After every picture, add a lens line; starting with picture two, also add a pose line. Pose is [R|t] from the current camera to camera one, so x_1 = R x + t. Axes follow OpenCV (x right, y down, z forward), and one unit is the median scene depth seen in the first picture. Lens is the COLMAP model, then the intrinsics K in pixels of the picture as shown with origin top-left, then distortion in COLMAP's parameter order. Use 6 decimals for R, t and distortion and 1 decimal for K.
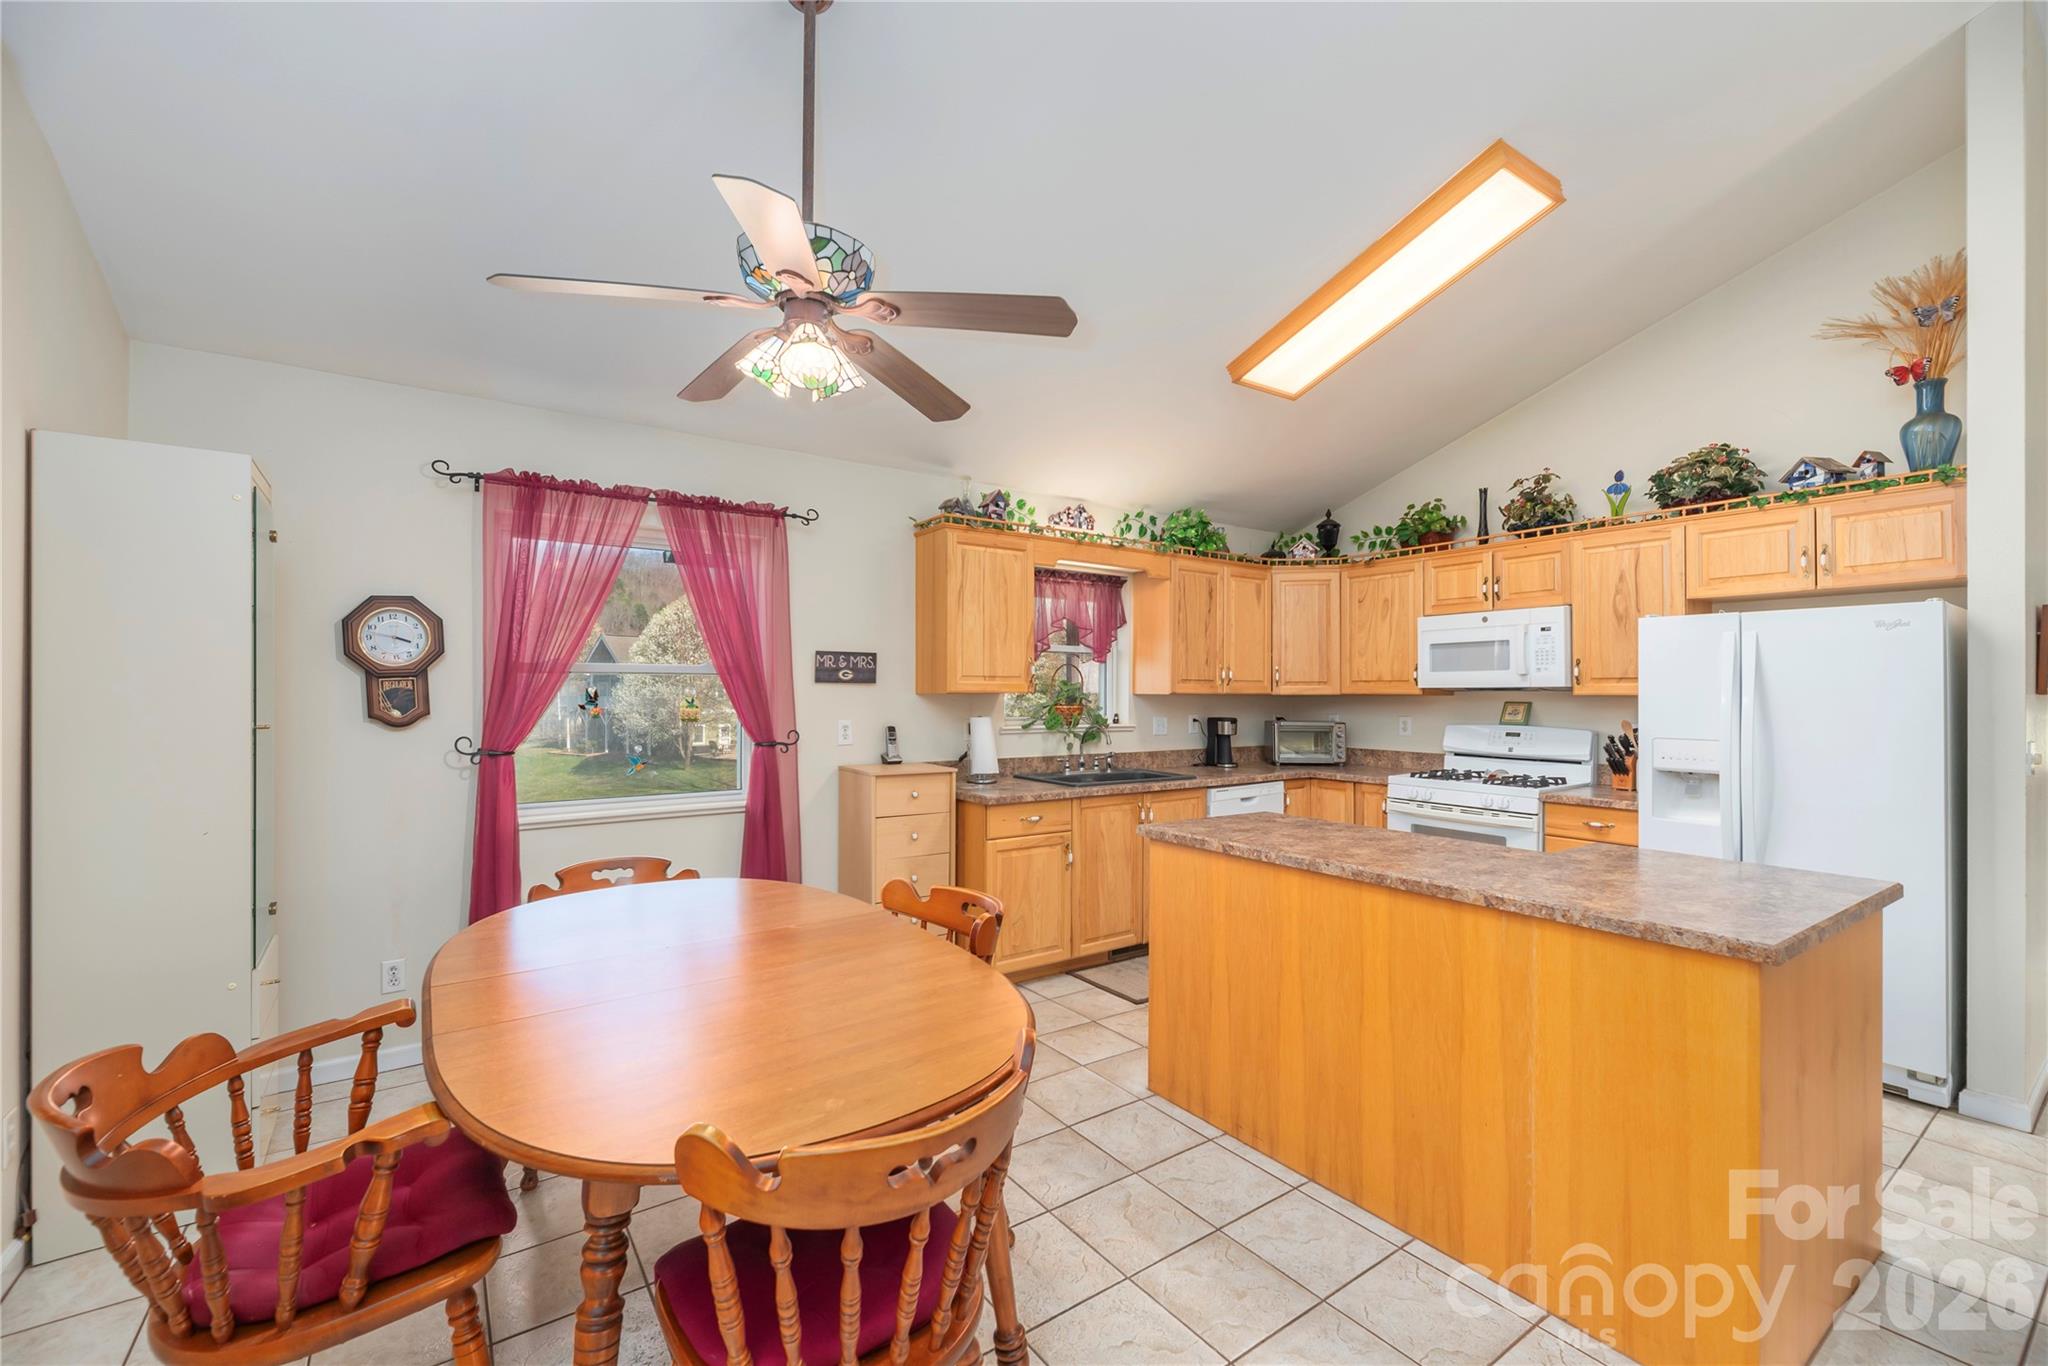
lens RADIAL K [[840.3, 0, 1011.5], [0, 840.3, 697.2], [0, 0, 1]] dist [-0.006093, 0.000461]
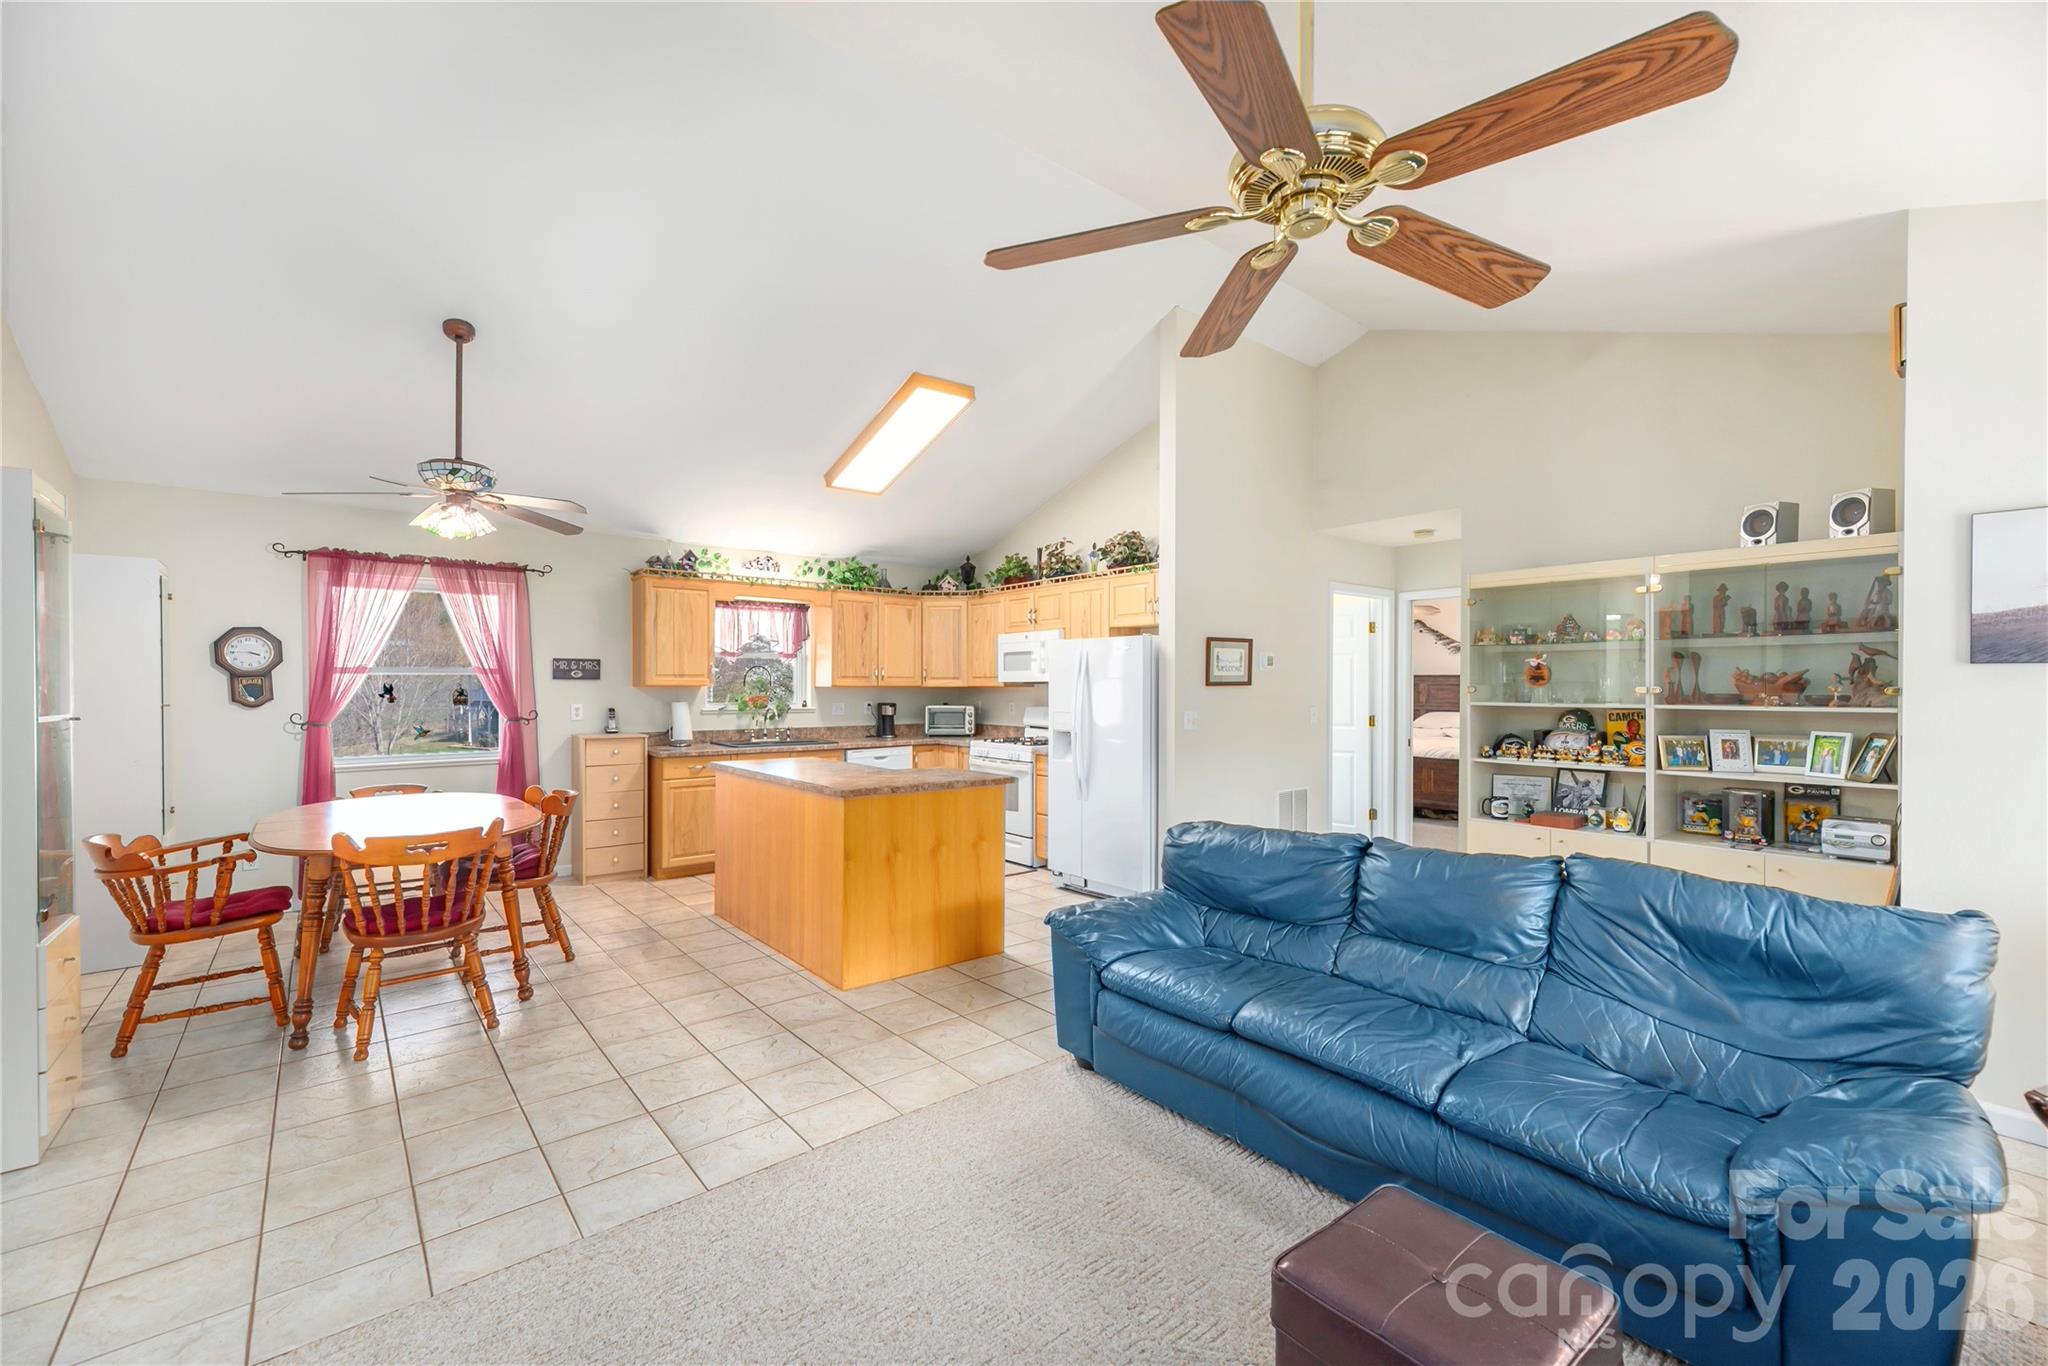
lens RADIAL K [[840.3, 0, 1021.6], [0, 840.3, 697.6], [0, 0, 1]] dist [-0.006093, 0.000461]
pose [[0.996210, -0.002053, 0.086952, 0.454828], [0.001222, 0.999953, 0.009602, 0.002291], [-0.086967, -0.009459, 0.996166, -0.552497]]
